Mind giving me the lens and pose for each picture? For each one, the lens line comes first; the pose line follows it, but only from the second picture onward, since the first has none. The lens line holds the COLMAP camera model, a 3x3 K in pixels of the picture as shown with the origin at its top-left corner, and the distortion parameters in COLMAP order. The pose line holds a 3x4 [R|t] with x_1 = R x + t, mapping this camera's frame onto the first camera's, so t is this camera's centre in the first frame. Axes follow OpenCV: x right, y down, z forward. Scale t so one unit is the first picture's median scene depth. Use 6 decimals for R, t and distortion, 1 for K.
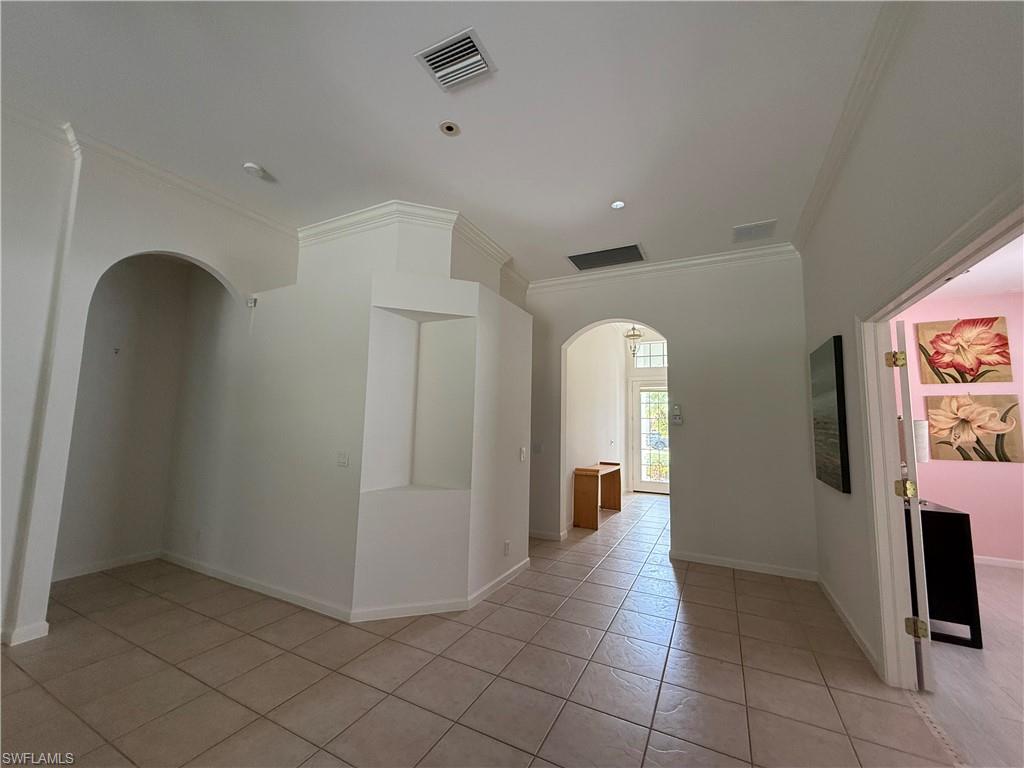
lens RADIAL K [[407.4, 0, 511.9], [0, 407.4, 382.3], [0, 0, 1]] dist [0.001842, 0.000233]
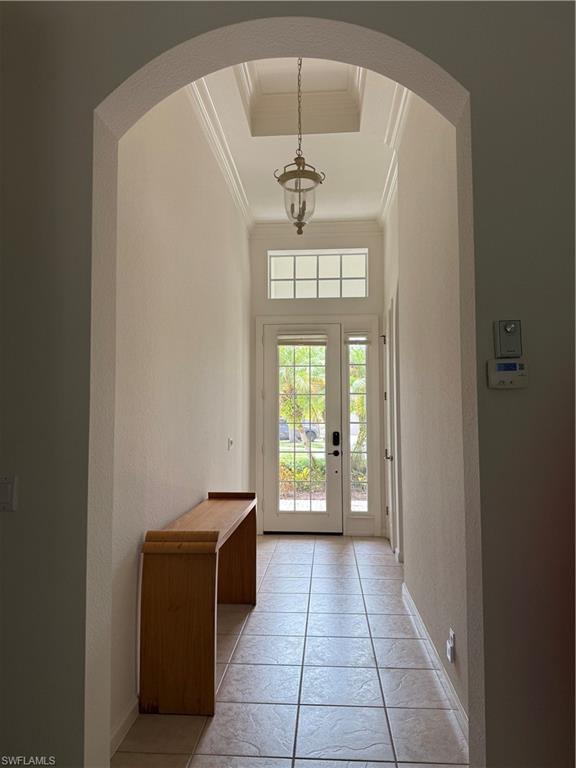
lens RADIAL K [[535.4, 0, 288.0], [0, 535.4, 384.0], [0, 0, 1]] dist [-0.000136, -0.000351]
pose [[0.922170, -0.000832, 0.386785, 0.079961], [-0.018074, 0.998813, 0.045239, 0.058667], [-0.386363, -0.048709, 0.921060, 0.480129]]
